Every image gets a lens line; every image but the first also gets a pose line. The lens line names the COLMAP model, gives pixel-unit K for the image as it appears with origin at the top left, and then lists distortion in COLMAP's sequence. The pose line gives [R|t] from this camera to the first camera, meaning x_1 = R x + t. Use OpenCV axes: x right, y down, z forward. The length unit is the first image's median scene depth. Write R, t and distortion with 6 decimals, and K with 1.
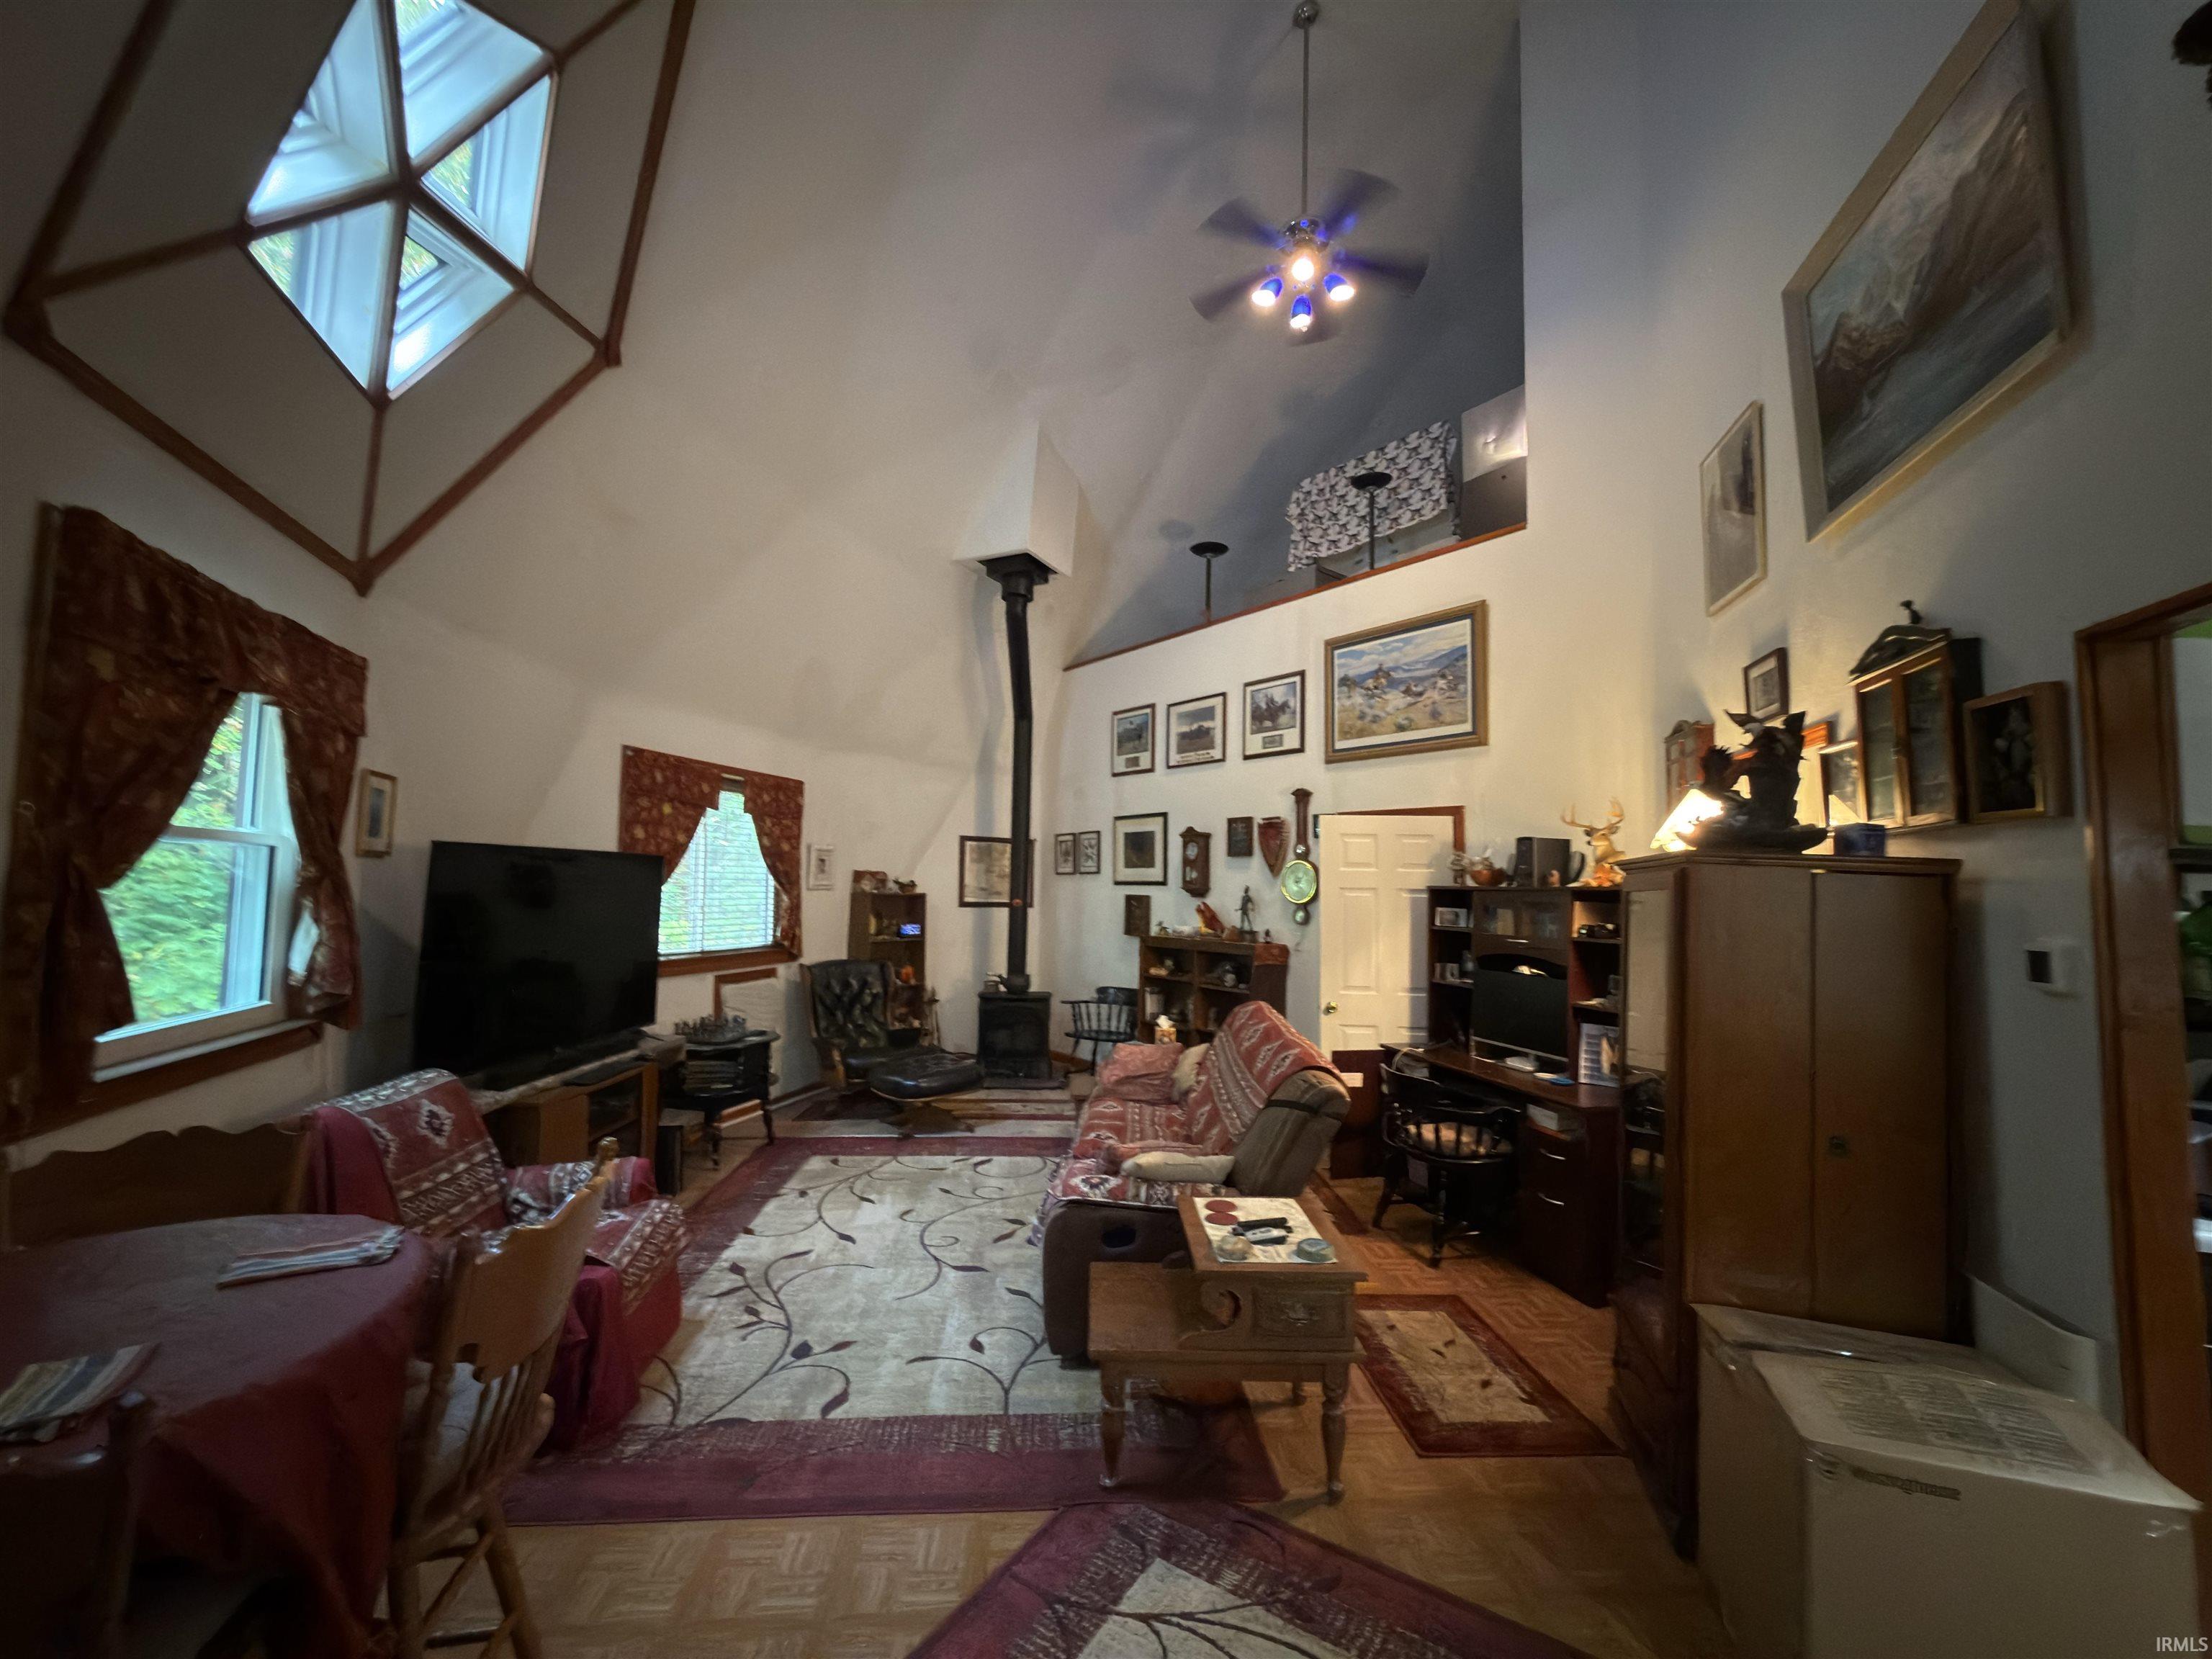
lens RADIAL K [[881.8, 0, 1124.7], [0, 881.8, 836.5], [0, 0, 1]] dist [-0.000375, -0.000471]
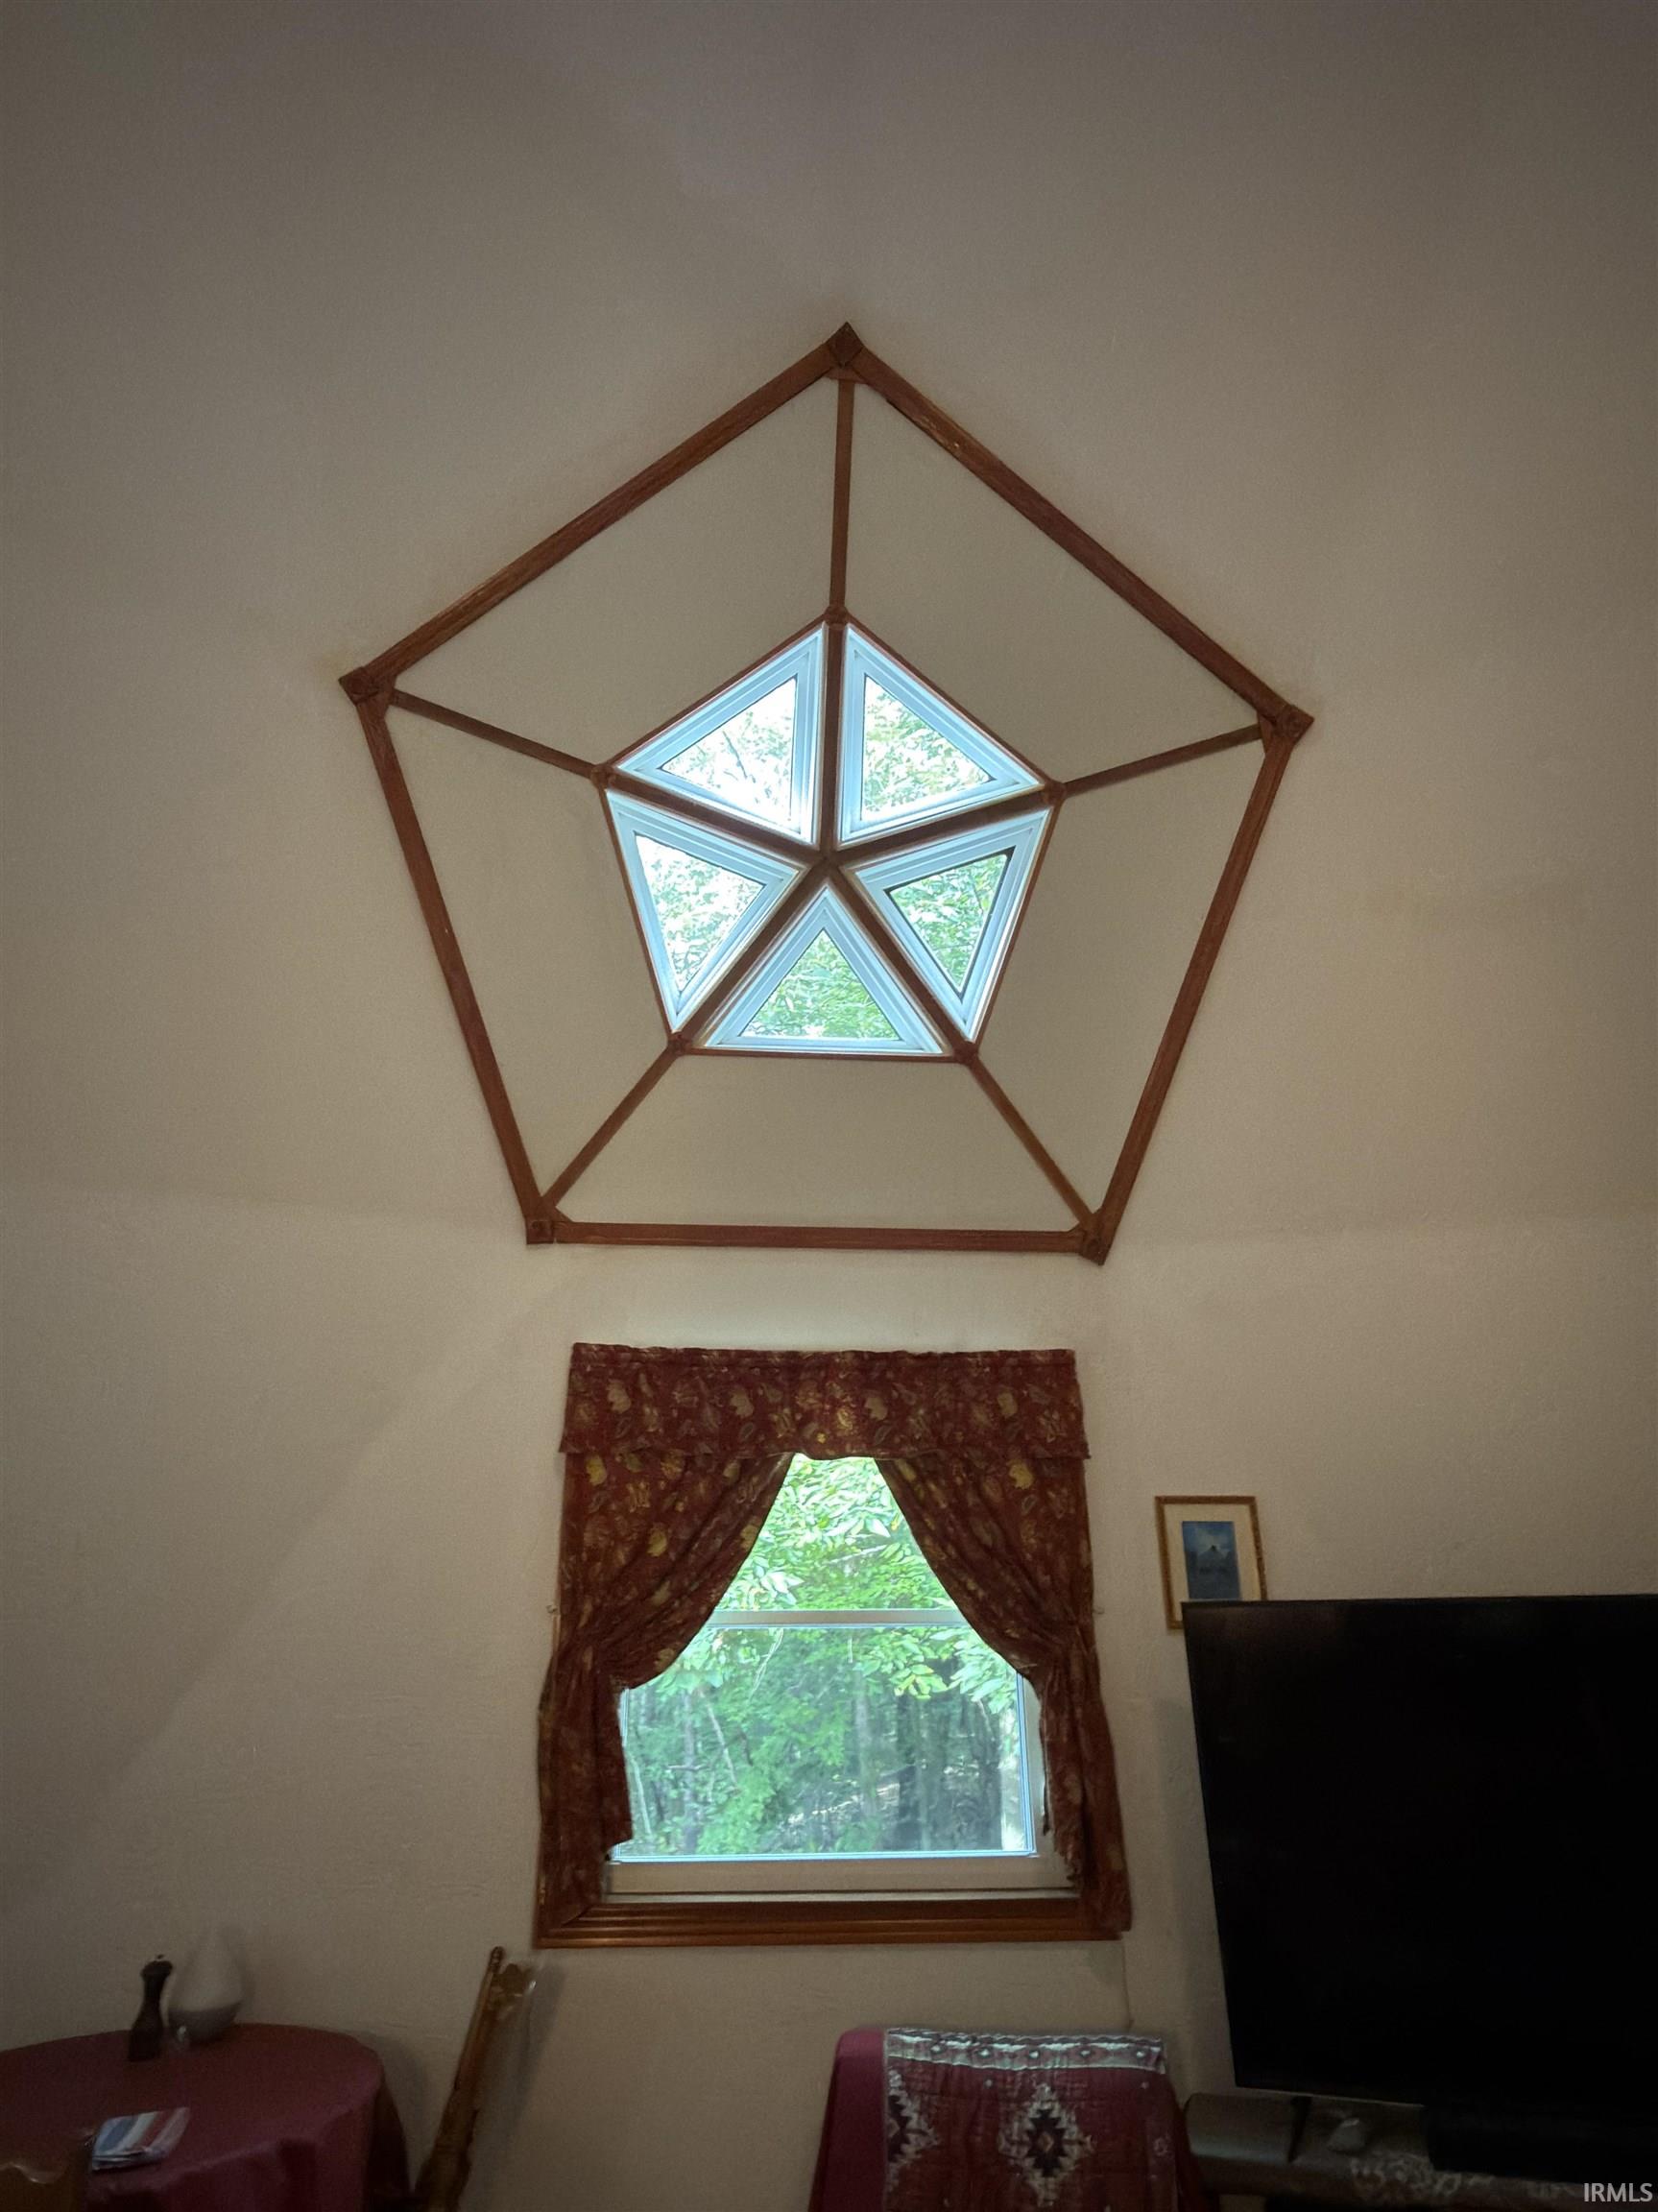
lens RADIAL K [[1254.2, 0, 832.3], [0, 1254.2, 1099.9], [0, 0, 1]] dist [0.001618, 0.000403]
pose [[-0.302927, -0.381266, -0.873425, 0.106599], [0.058344, 0.907349, -0.416310, 0.019080], [0.951226, -0.177071, -0.252616, 0.548077]]
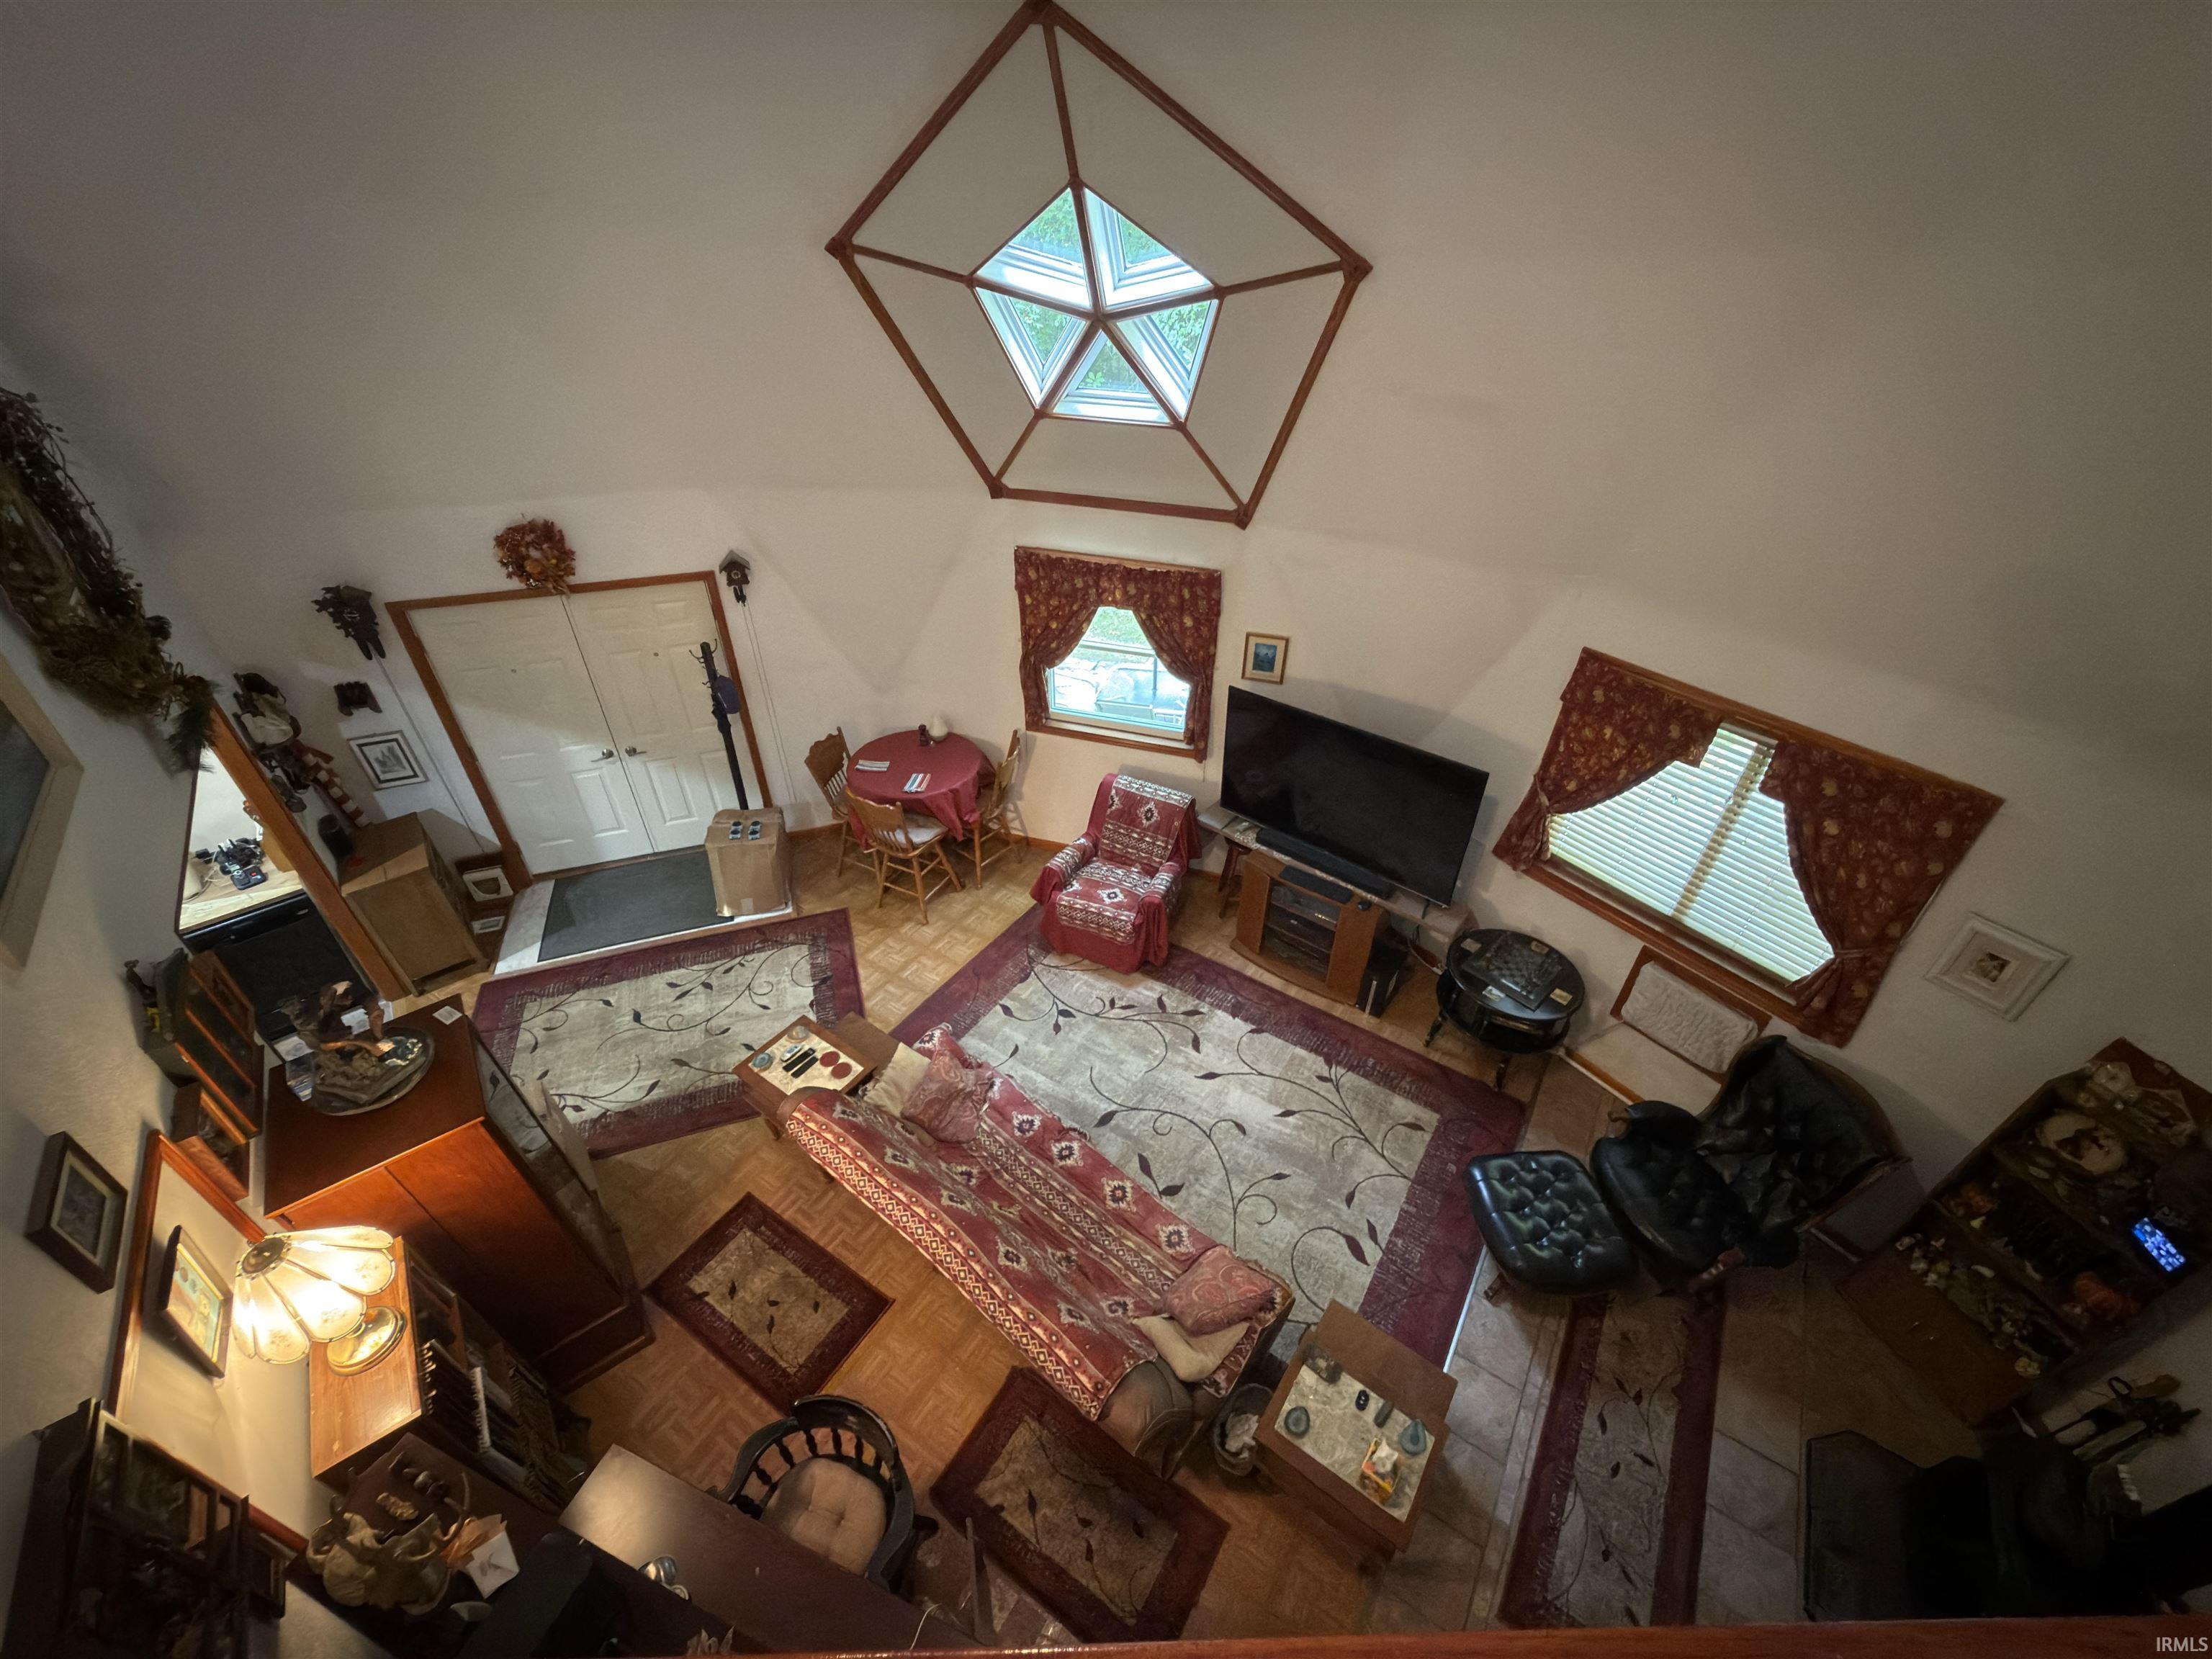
lens RADIAL K [[881.8, 0, 1110.1], [0, 881.8, 836.0], [0, 0, 1]] dist [-0.000375, -0.000471]
pose [[-0.615755, 0.448697, -0.647702, 0.290151], [0.026036, 0.833159, 0.552420, -0.355197], [0.787508, 0.323292, -0.524704, 0.929014]]
